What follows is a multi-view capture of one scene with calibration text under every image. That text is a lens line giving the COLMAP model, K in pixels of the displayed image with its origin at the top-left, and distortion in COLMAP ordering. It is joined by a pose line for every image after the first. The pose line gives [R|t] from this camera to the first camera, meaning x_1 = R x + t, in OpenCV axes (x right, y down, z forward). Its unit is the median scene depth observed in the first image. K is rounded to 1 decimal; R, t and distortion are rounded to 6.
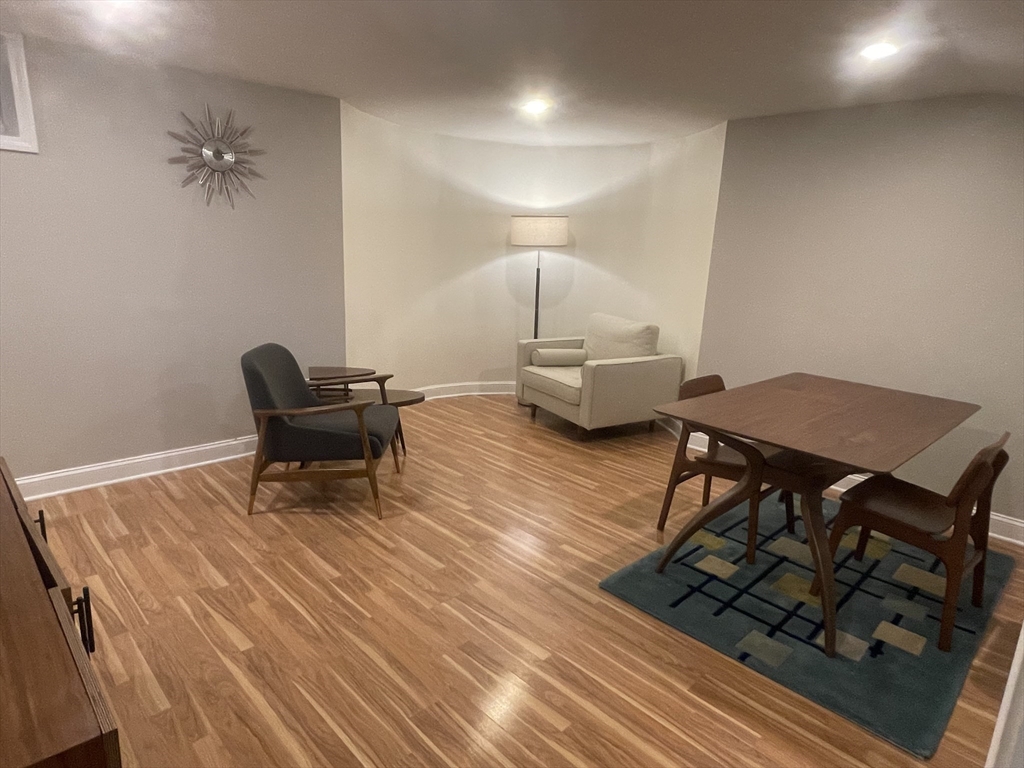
lens RADIAL K [[605.3, 0, 509.6], [0, 605.3, 388.0], [0, 0, 1]] dist [-0.007650, -0.001748]
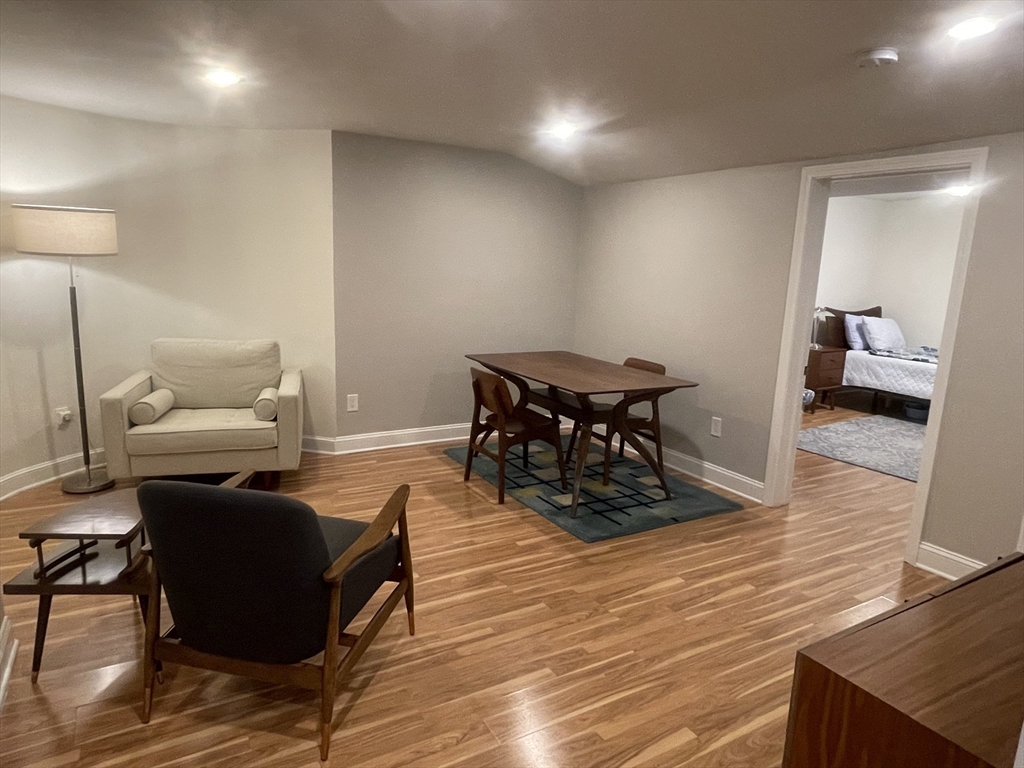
lens RADIAL K [[621.3, 0, 510.6], [0, 621.3, 382.1], [0, 0, 1]] dist [-0.025312, -0.003128]
pose [[0.266952, -0.221361, 0.937942, -0.901790], [0.206755, 0.963755, 0.168607, -0.210404], [-0.941270, 0.148914, 0.303044, 0.638922]]
